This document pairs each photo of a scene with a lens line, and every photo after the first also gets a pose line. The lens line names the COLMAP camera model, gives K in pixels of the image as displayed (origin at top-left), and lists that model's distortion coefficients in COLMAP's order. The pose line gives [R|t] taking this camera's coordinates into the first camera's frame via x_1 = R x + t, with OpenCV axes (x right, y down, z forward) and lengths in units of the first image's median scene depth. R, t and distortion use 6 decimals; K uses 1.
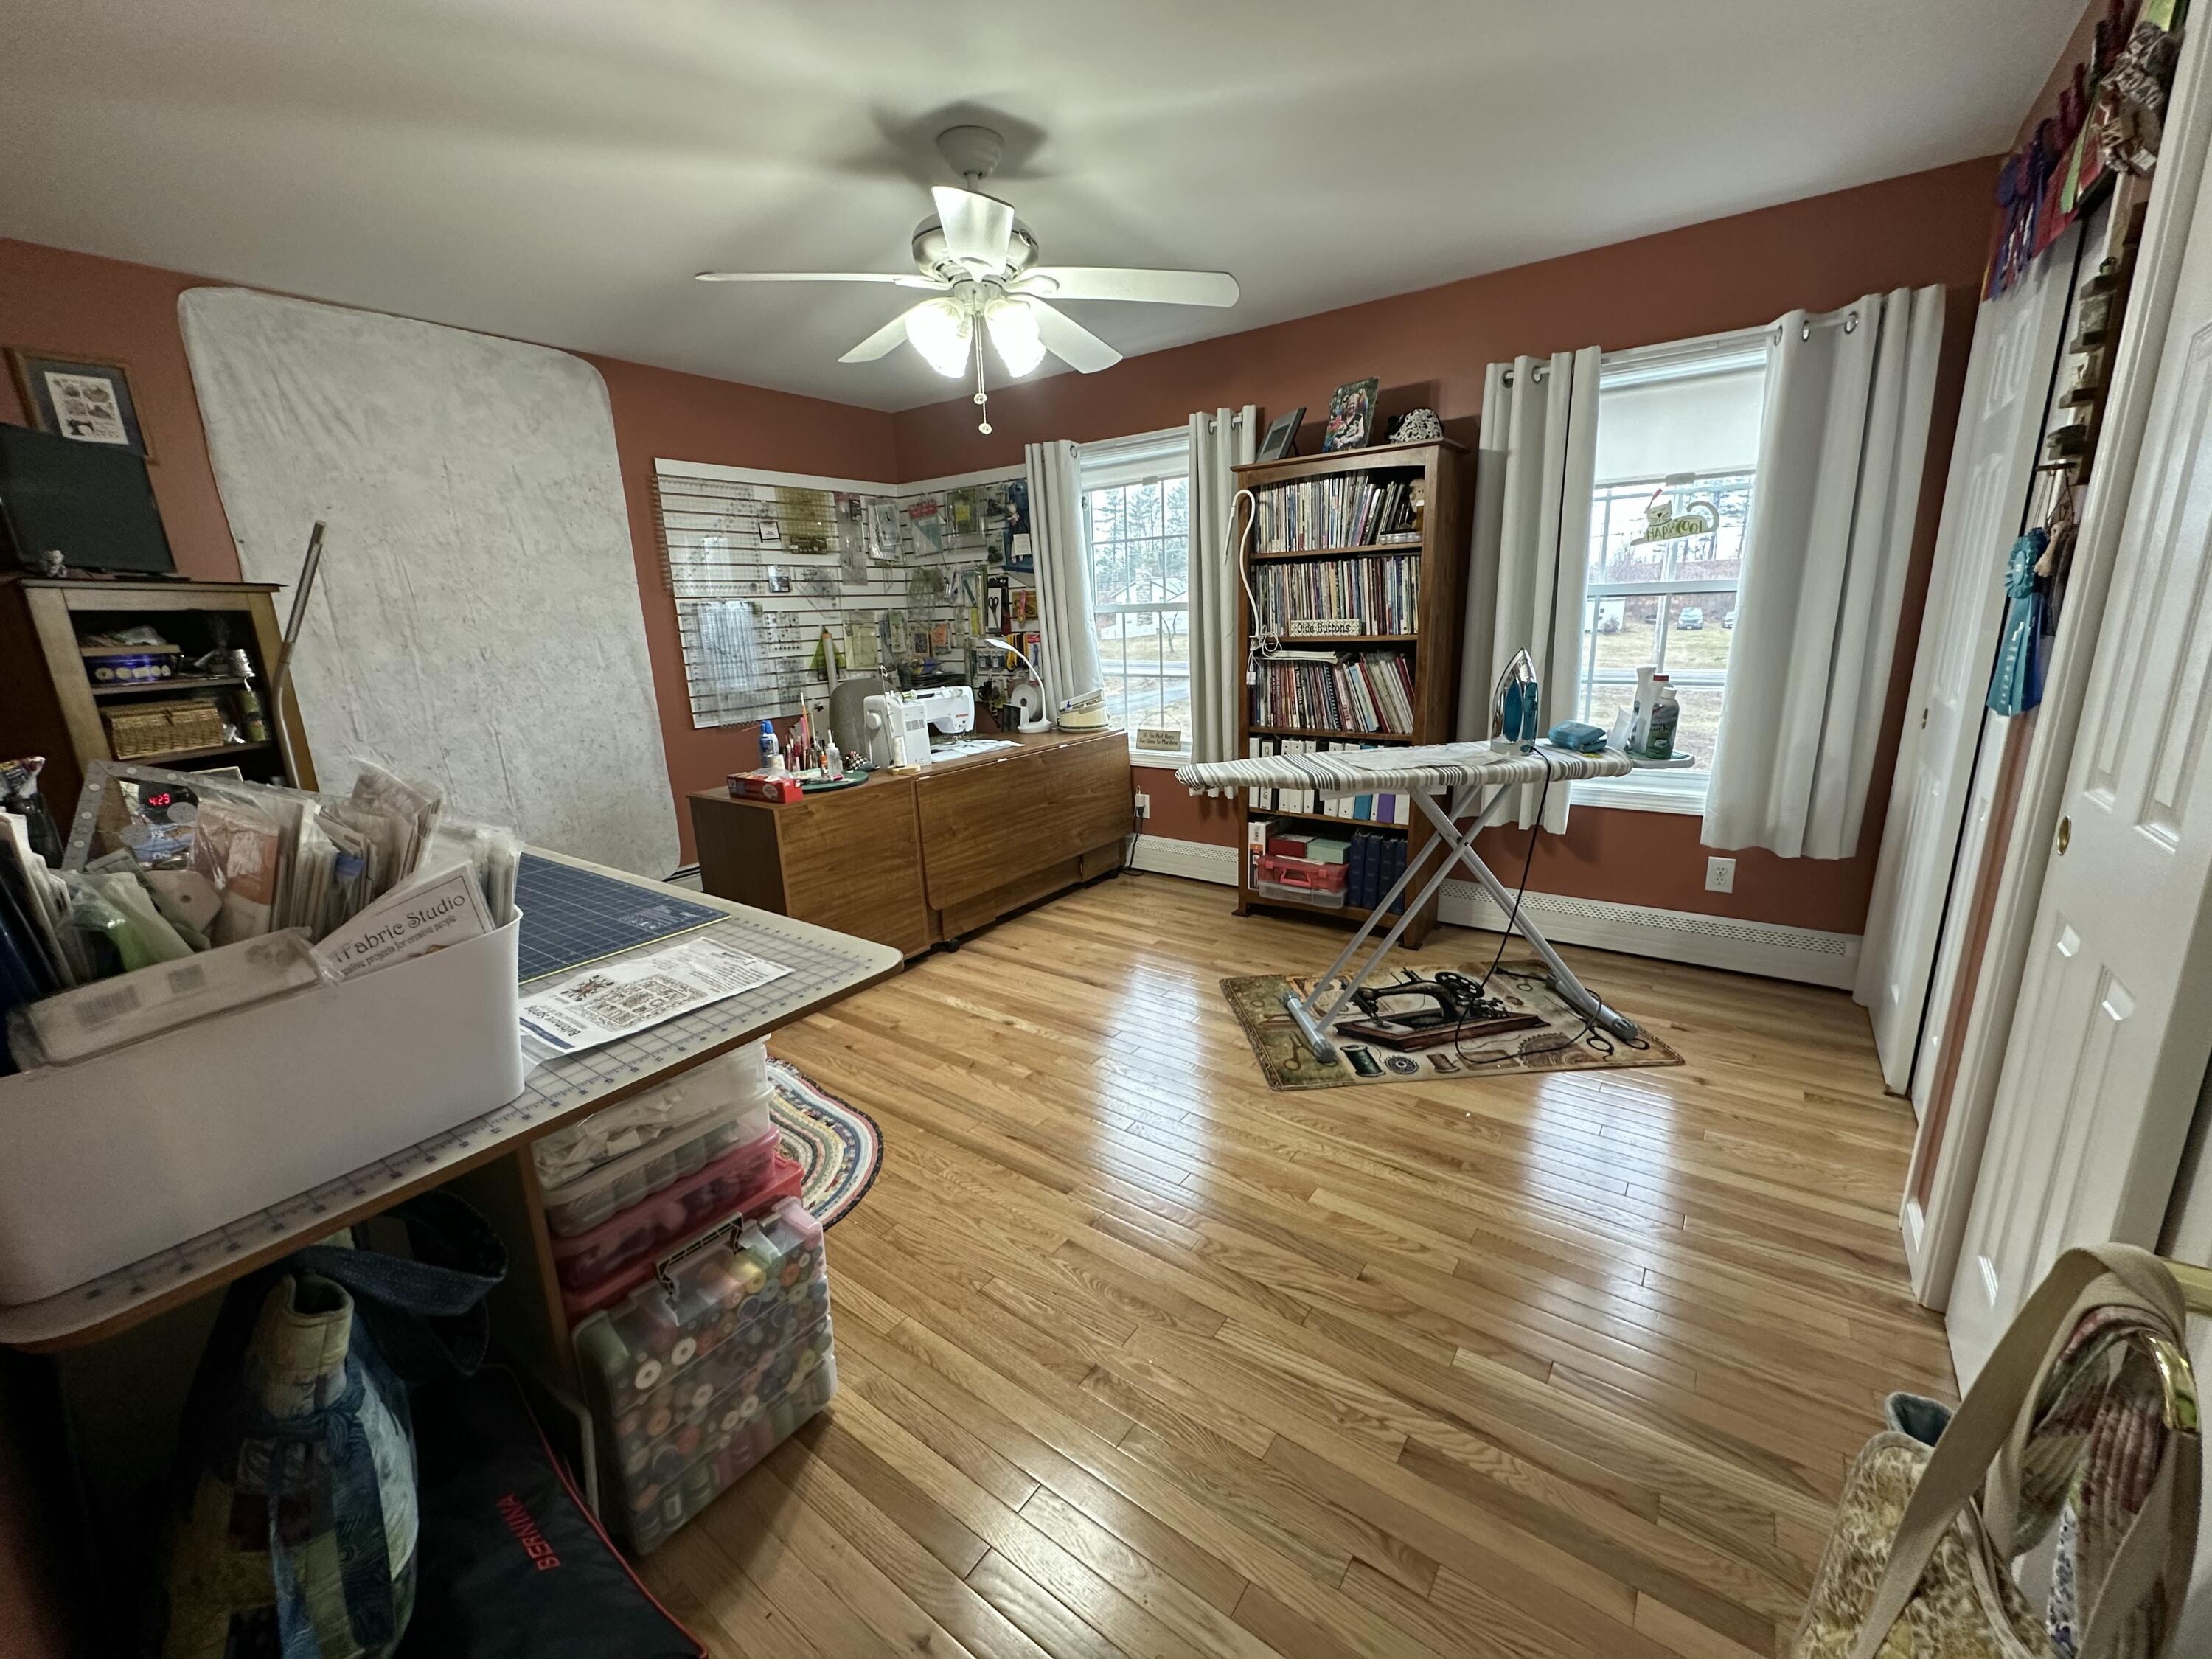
lens RADIAL K [[881.2, 0, 1106.1], [0, 881.2, 828.1], [0, 0, 1]] dist [0.000398, 0.000107]
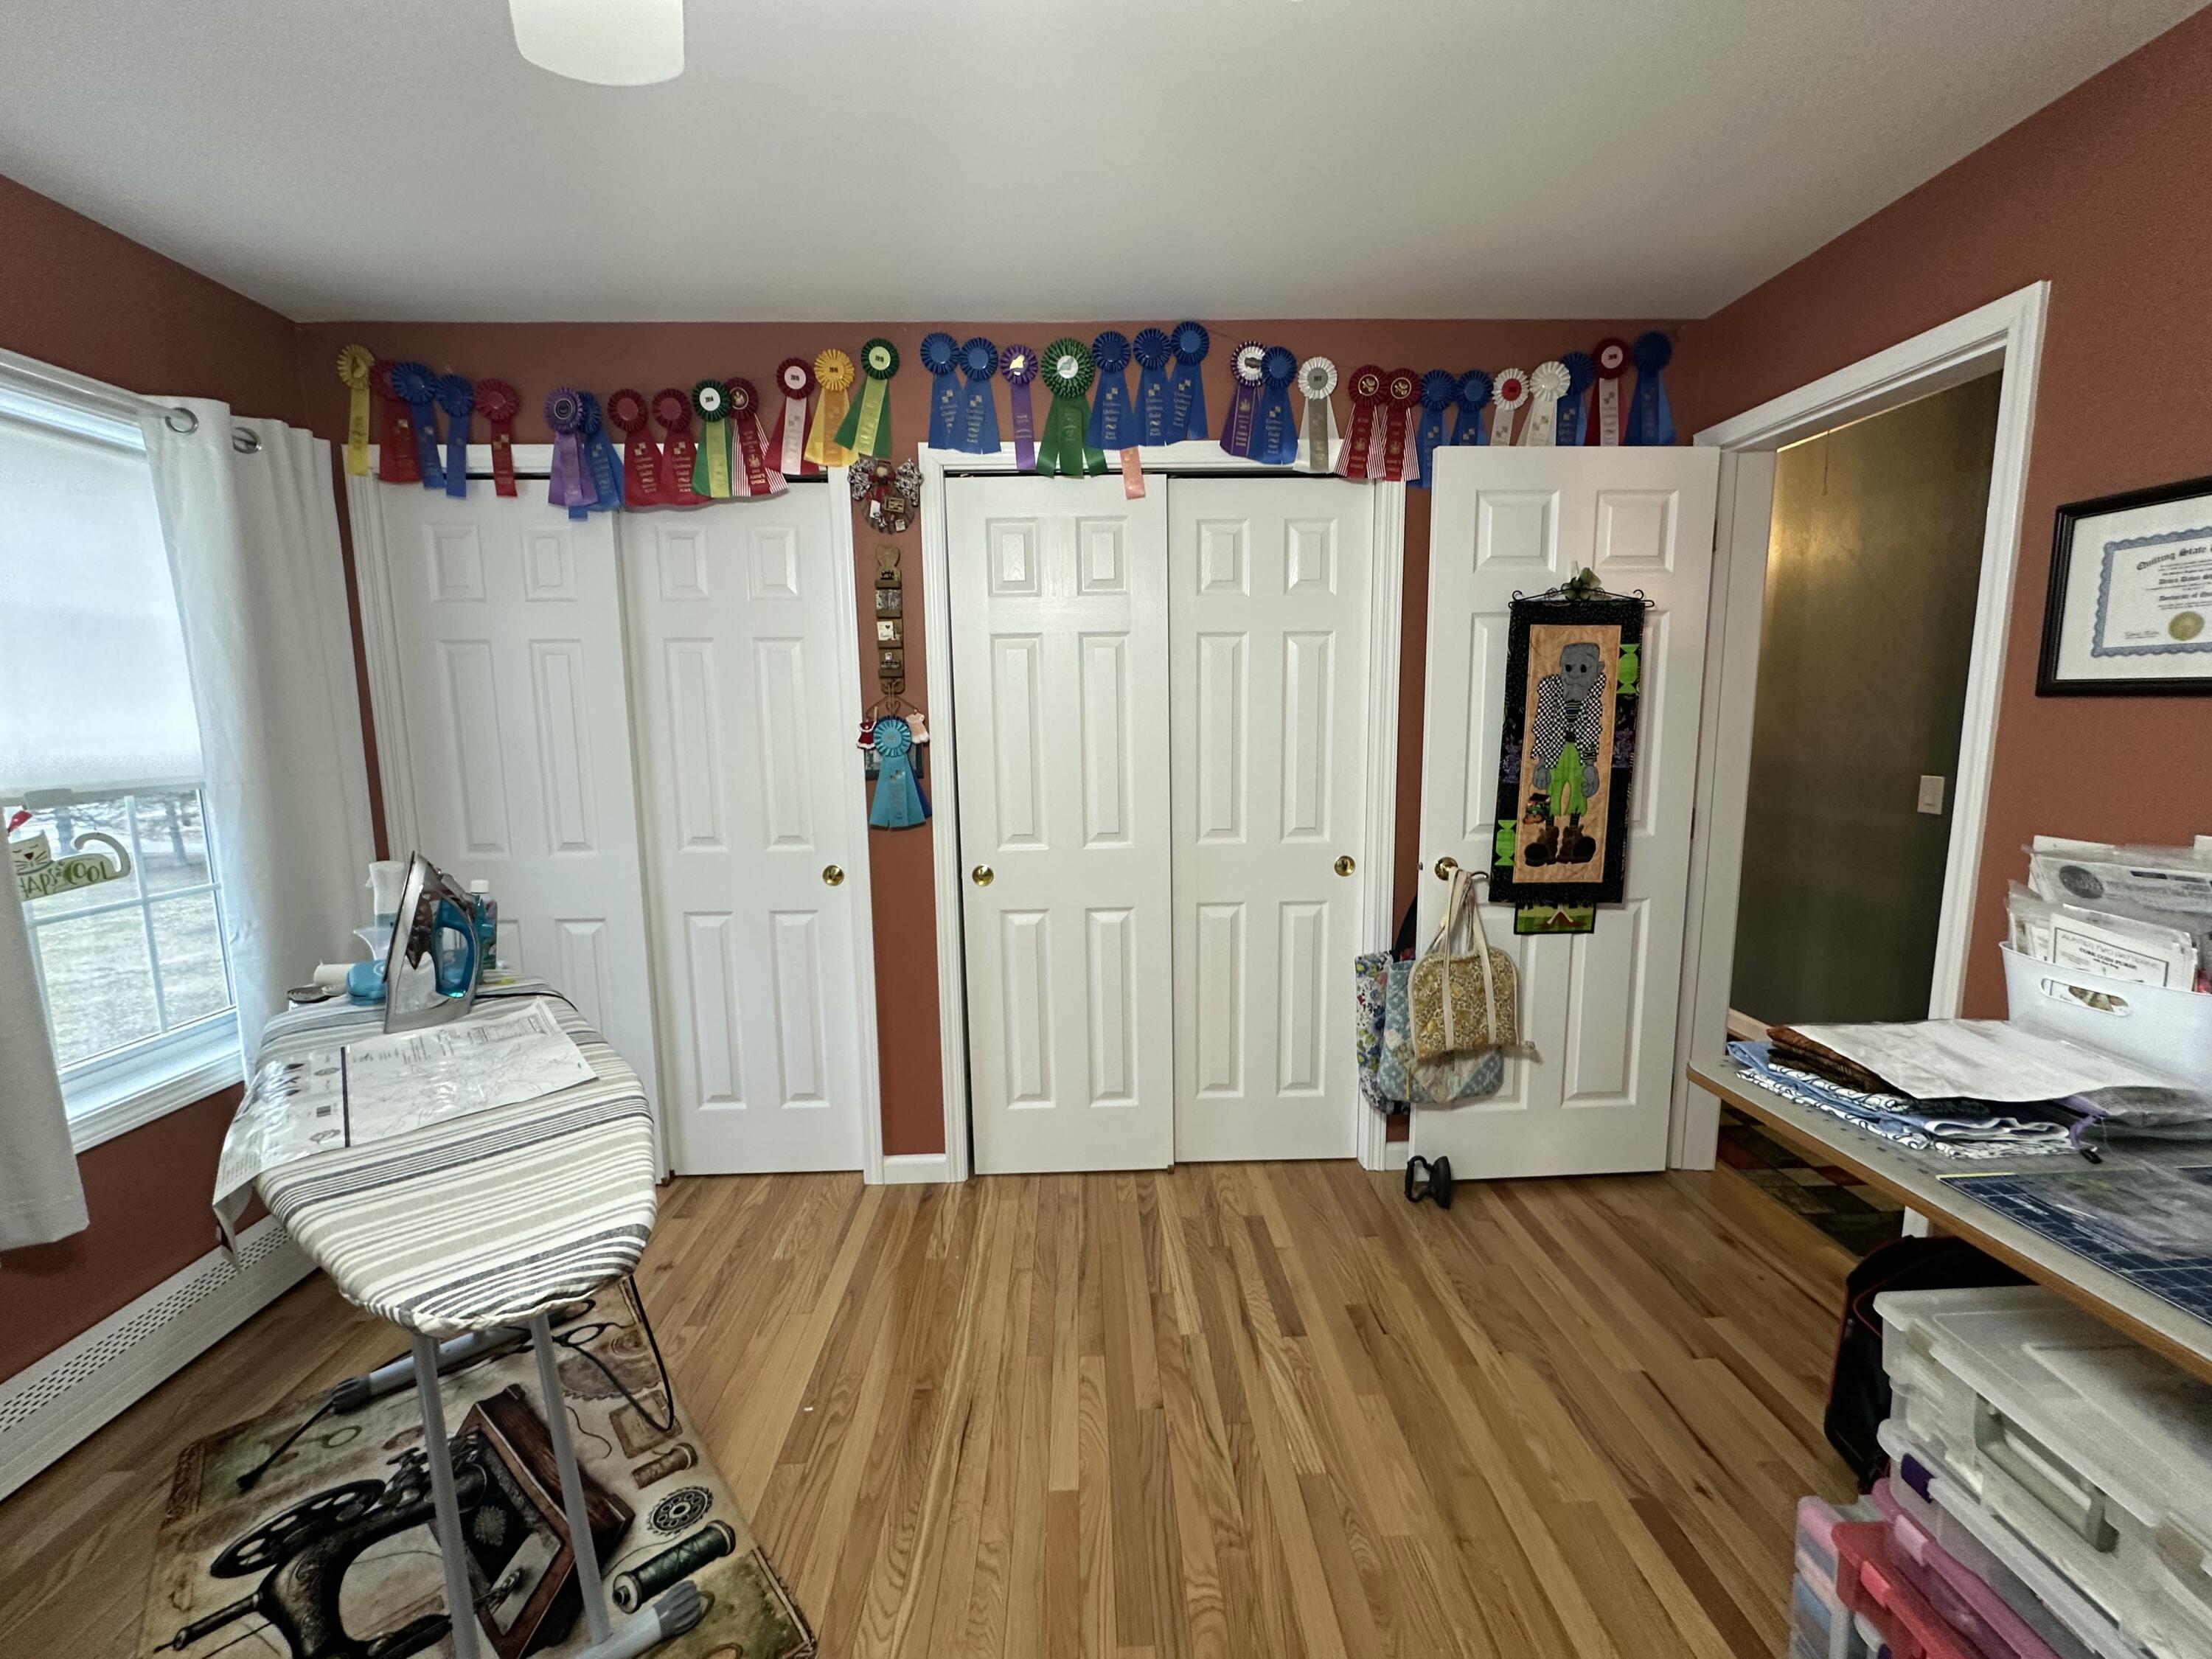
lens RADIAL K [[881.2, 0, 1104.7], [0, 881.2, 829.5], [0, 0, 1]] dist [0.000398, 0.000107]
pose [[-0.613371, -0.061693, 0.787381, -0.314680], [0.219060, 0.944540, 0.244655, -0.277391], [-0.758807, 0.322548, -0.565840, 1.031147]]
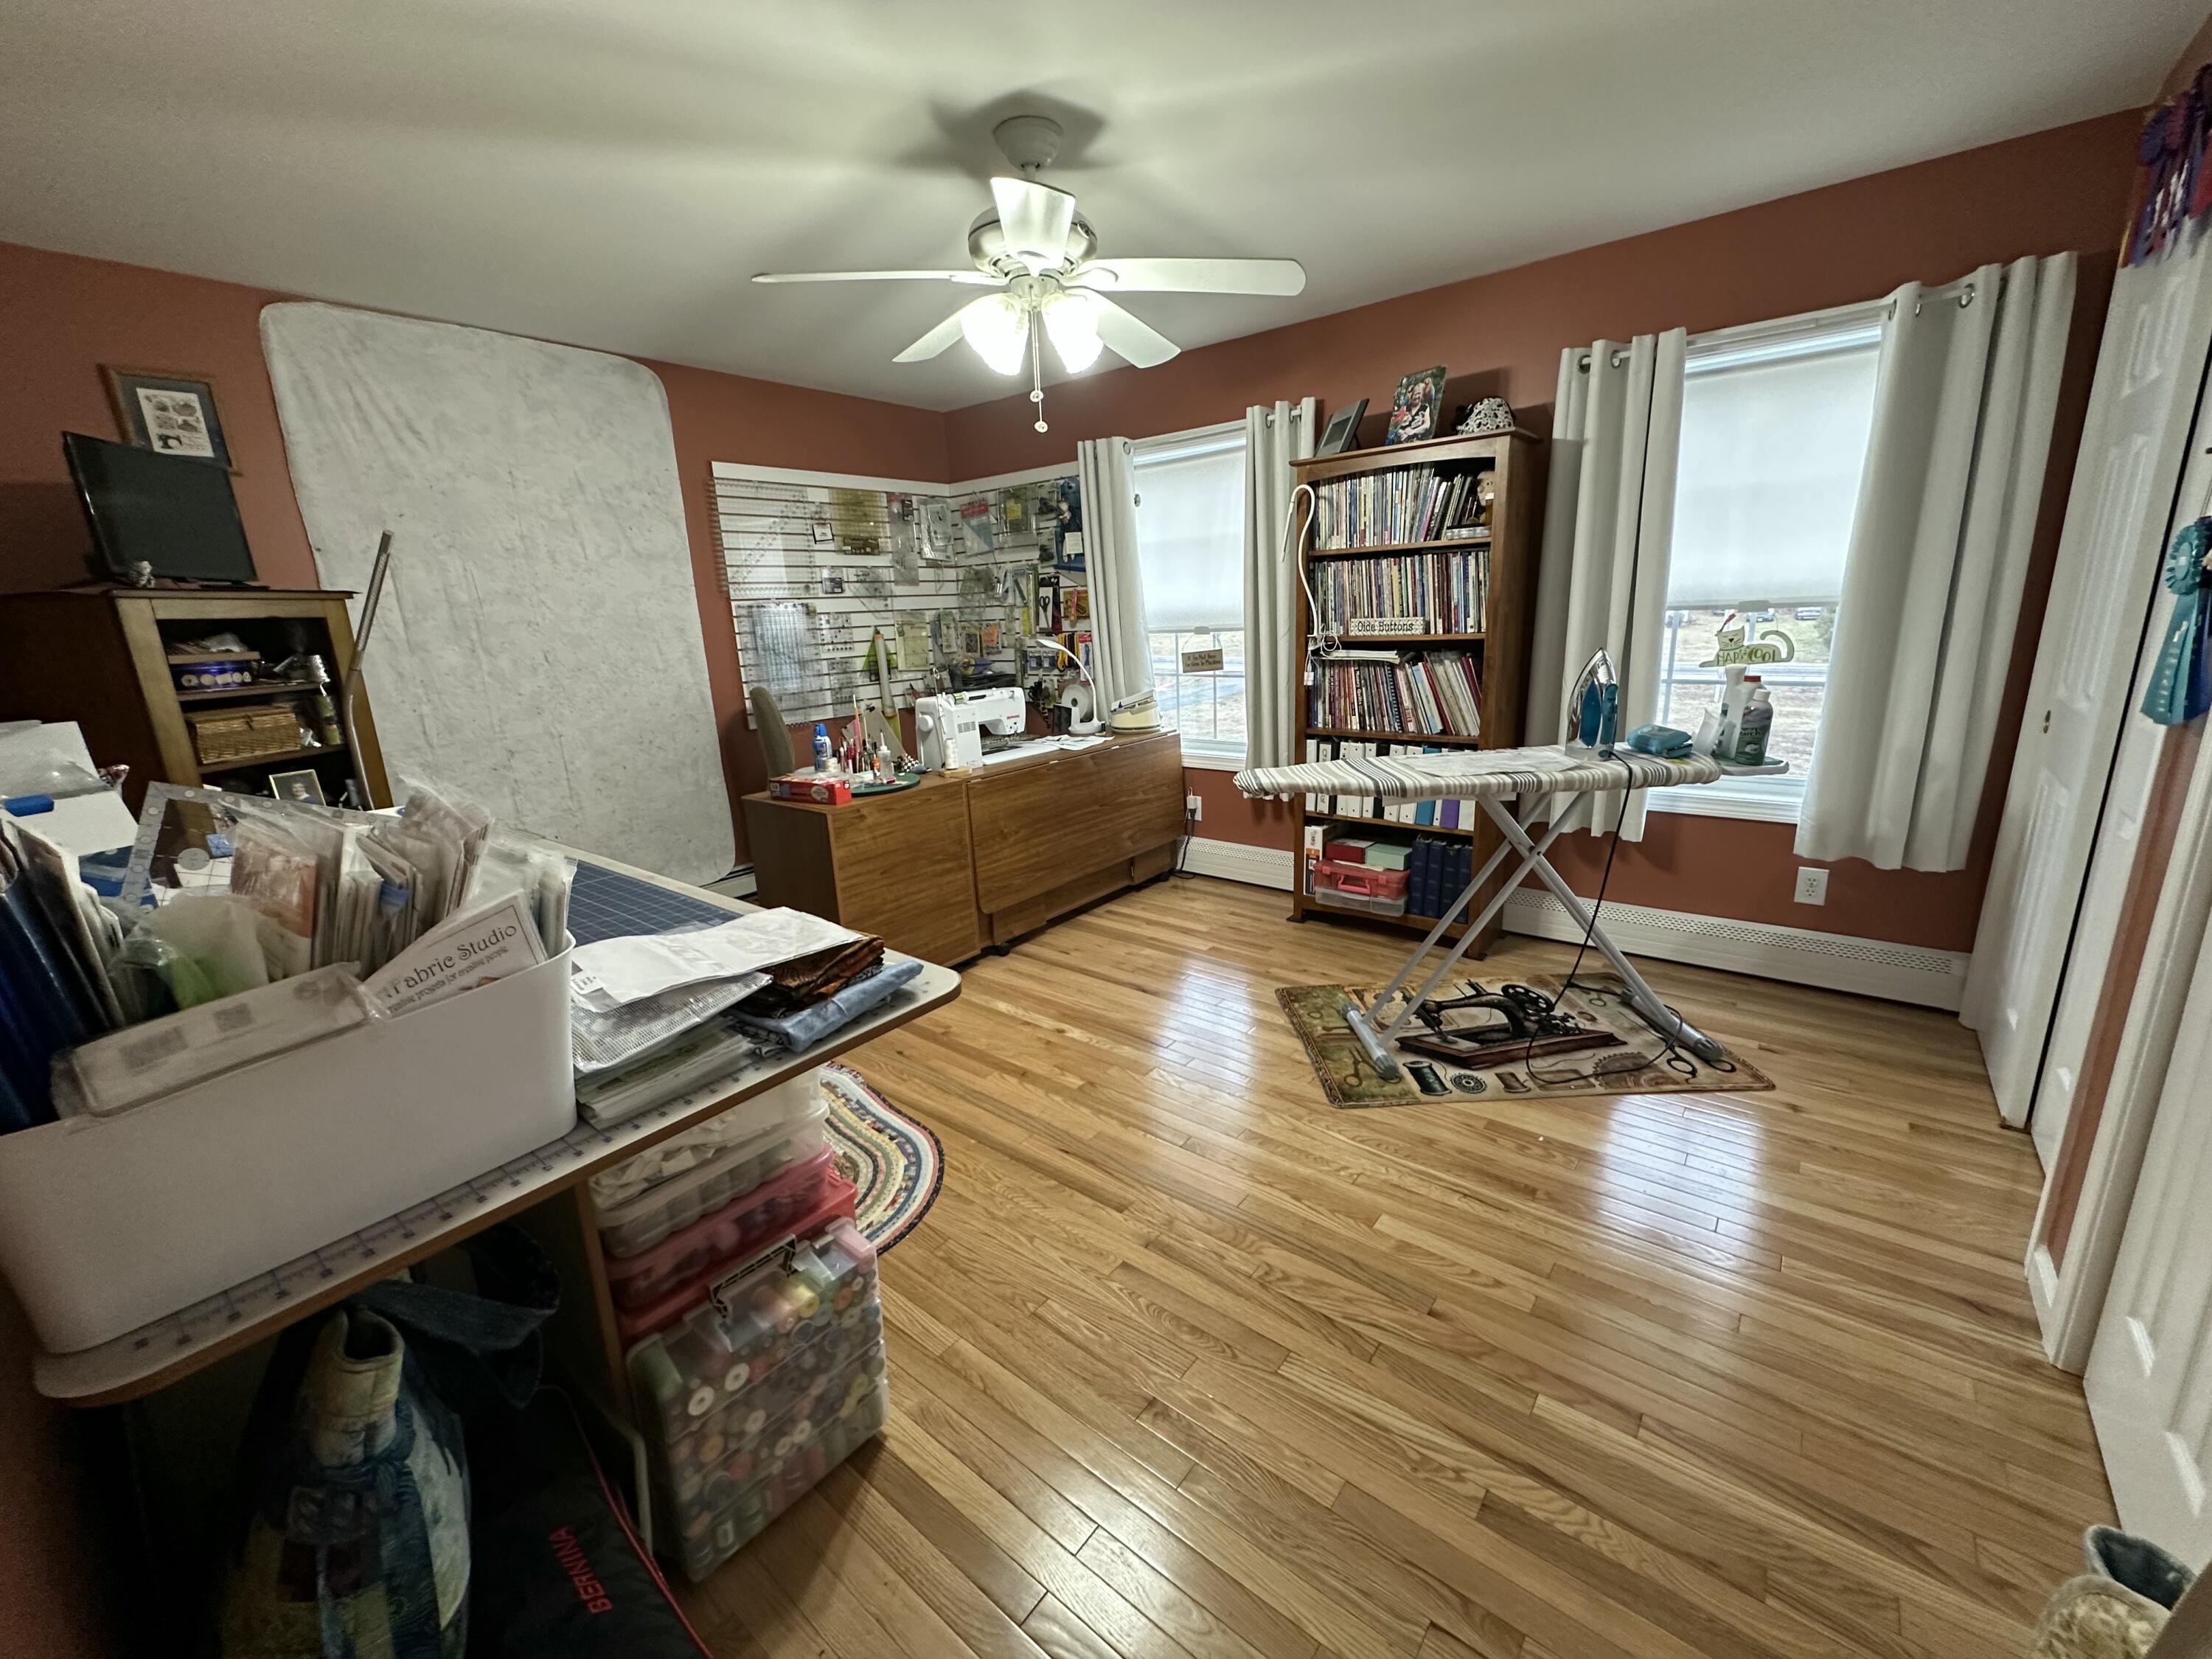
lens RADIAL K [[881.2, 0, 1106.6], [0, 881.2, 828.0], [0, 0, 1]] dist [0.000398, 0.000107]
pose [[0.998672, 0.005322, -0.051238, -0.011430], [-0.005084, 0.999976, 0.004773, -0.012638], [0.051262, -0.004507, 0.998675, 0.023930]]
